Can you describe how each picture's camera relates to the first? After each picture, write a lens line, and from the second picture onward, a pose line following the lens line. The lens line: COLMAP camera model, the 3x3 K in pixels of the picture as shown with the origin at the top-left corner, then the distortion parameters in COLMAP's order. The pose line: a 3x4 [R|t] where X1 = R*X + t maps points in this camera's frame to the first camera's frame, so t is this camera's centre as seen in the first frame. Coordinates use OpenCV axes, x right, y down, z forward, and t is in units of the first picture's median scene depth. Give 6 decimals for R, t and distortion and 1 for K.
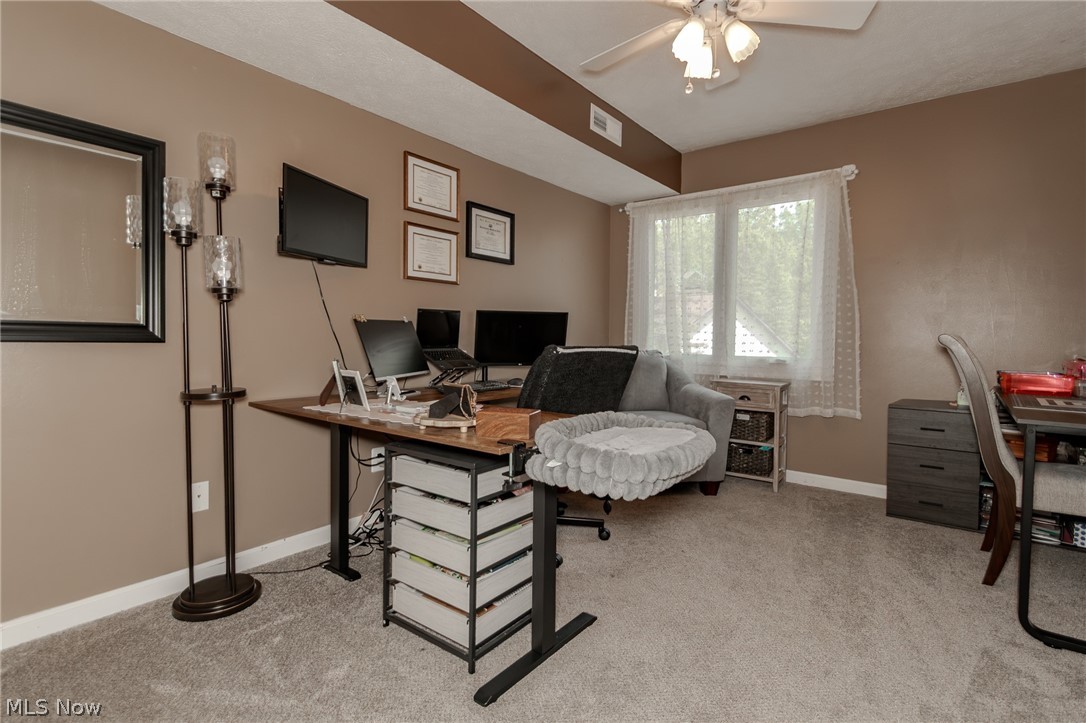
lens RADIAL K [[525.0, 0, 534.5], [0, 525.0, 372.5], [0, 0, 1]] dist [0.001480, -0.001554]
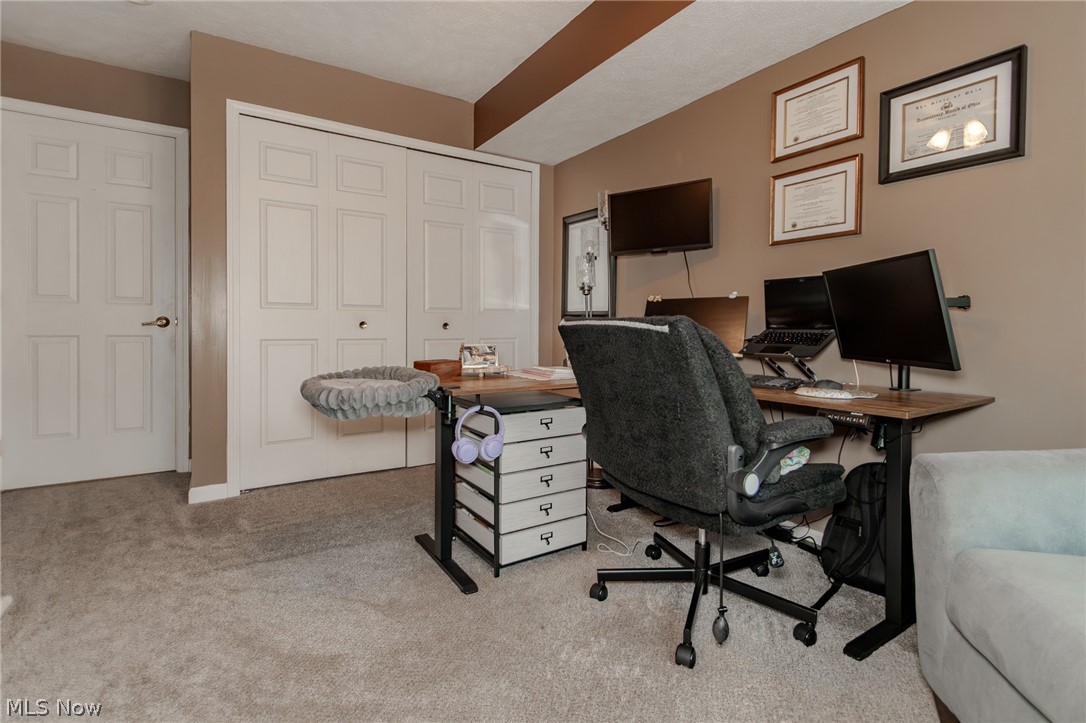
lens RADIAL K [[509.8, 0, 543.0], [0, 509.8, 361.5], [0, 0, 1]] dist [0.000863, -0.000307]
pose [[-0.329867, 0.058402, -0.942219, 0.638709], [-0.077964, 0.992990, 0.088844, -0.036604], [0.940803, 0.102766, -0.323001, 0.913276]]
